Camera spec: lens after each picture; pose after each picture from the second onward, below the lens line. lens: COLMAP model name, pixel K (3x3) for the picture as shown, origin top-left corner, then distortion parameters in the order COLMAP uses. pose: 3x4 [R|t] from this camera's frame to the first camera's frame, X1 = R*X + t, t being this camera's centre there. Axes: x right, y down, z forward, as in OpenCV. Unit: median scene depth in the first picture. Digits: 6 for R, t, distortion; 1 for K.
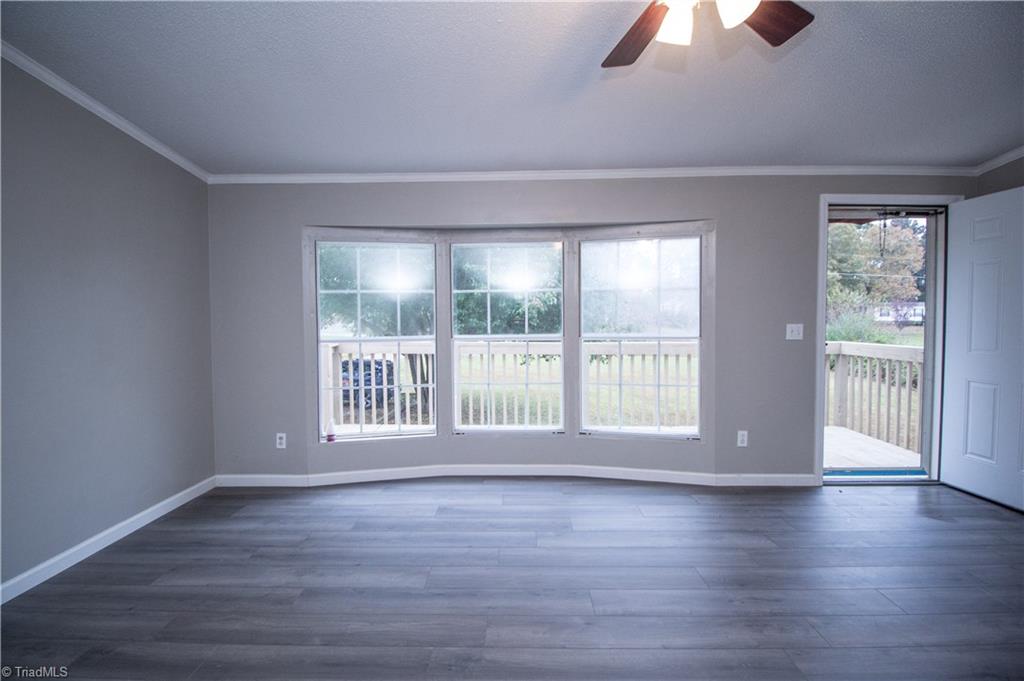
lens RADIAL K [[491.2, 0, 505.0], [0, 491.2, 332.4], [0, 0, 1]] dist [-0.016848, -0.000426]
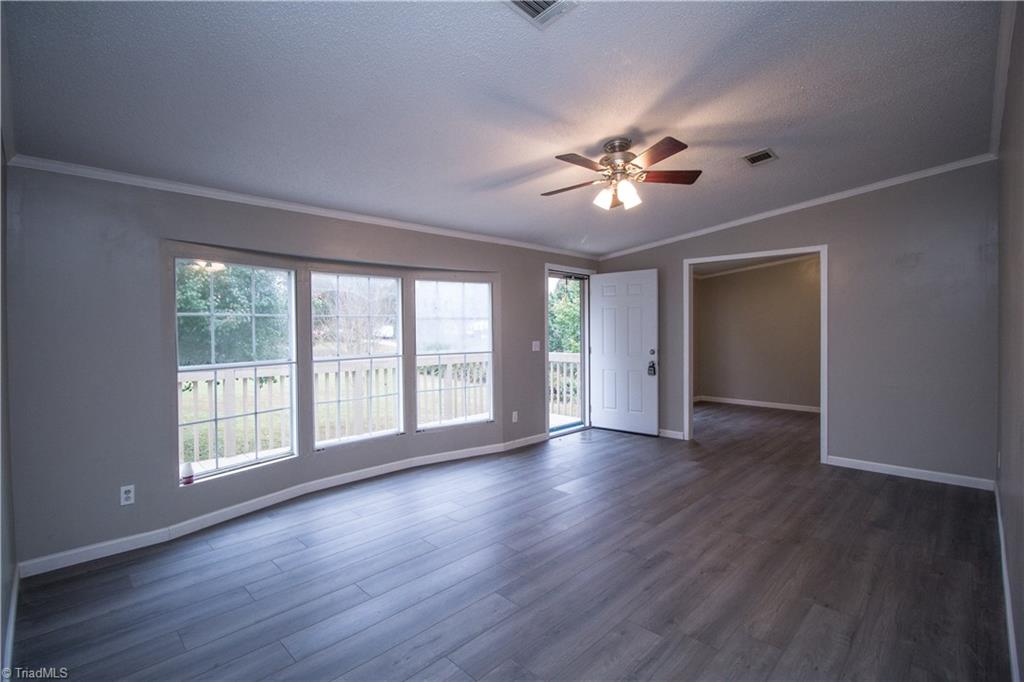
lens RADIAL K [[476.2, 0, 514.2], [0, 476.2, 334.7], [0, 0, 1]] dist [-0.002345, -0.011831]
pose [[0.684596, -0.008879, 0.728869, -0.600535], [0.033604, 0.999247, -0.019390, -0.010530], [-0.728148, 0.037767, 0.684379, -0.025195]]
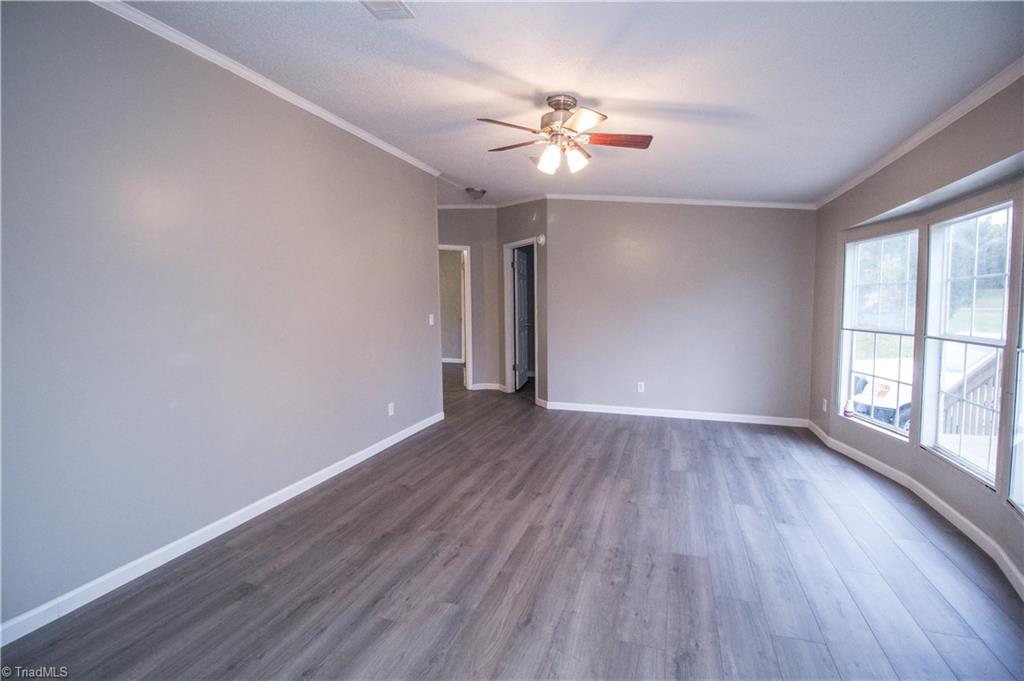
lens RADIAL K [[476.2, 0, 514.2], [0, 476.2, 334.2], [0, 0, 1]] dist [-0.002345, -0.011831]
pose [[-0.300288, 0.070595, -0.951233, 0.968827], [-0.028951, 0.996123, 0.083066, -0.043746], [0.953409, 0.052483, -0.297080, 0.598396]]
